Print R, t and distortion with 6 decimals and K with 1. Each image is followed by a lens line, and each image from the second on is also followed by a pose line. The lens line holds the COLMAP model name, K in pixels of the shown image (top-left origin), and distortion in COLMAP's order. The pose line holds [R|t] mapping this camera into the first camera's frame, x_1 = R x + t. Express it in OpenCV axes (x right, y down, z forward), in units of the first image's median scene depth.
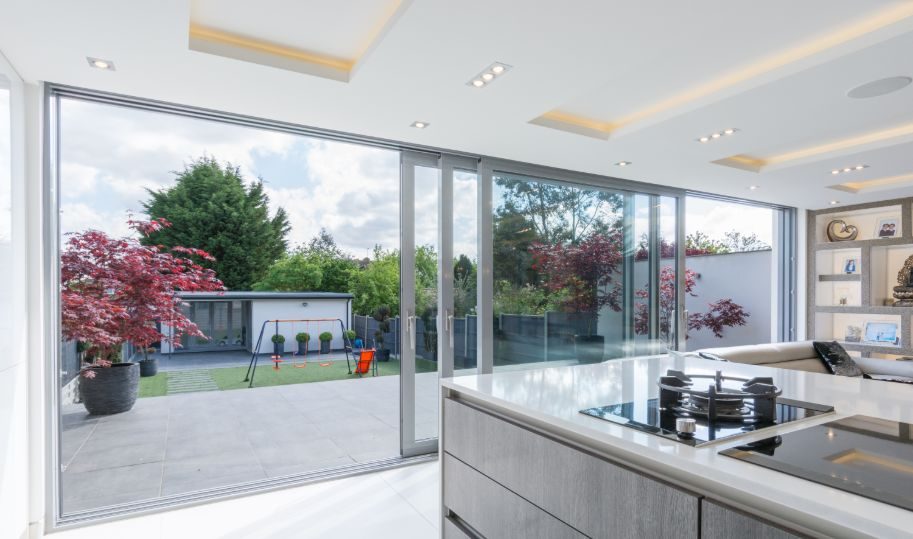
lens RADIAL K [[472.0, 0, 472.3], [0, 472.0, 299.5], [0, 0, 1]] dist [-0.000610, -0.000166]
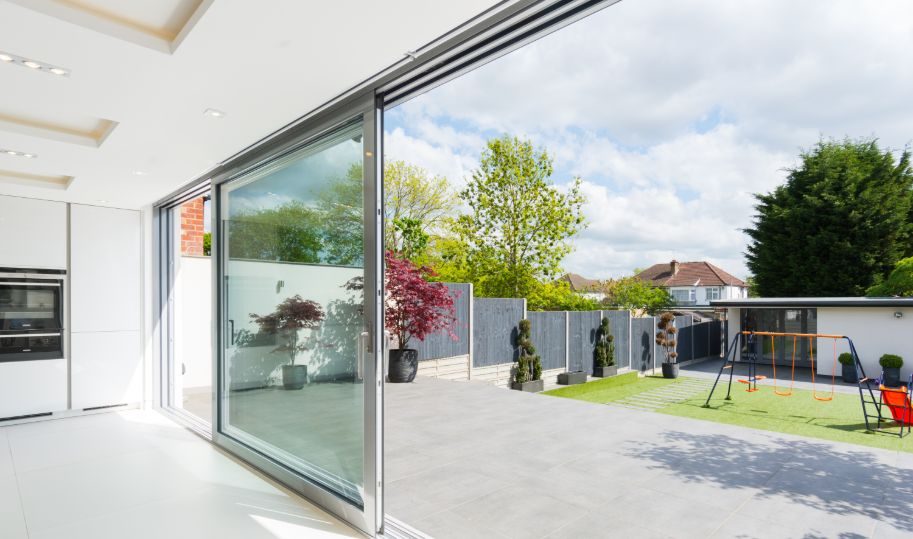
lens RADIAL K [[498.9, 0, 478.8], [0, 498.9, 306.0], [0, 0, 1]] dist [0.002378, 0.000701]
pose [[0.280322, 0.007356, -0.959878, 0.178706], [-0.007894, 0.999954, 0.005357, -0.001418], [0.959874, 0.006076, 0.280367, 0.179338]]
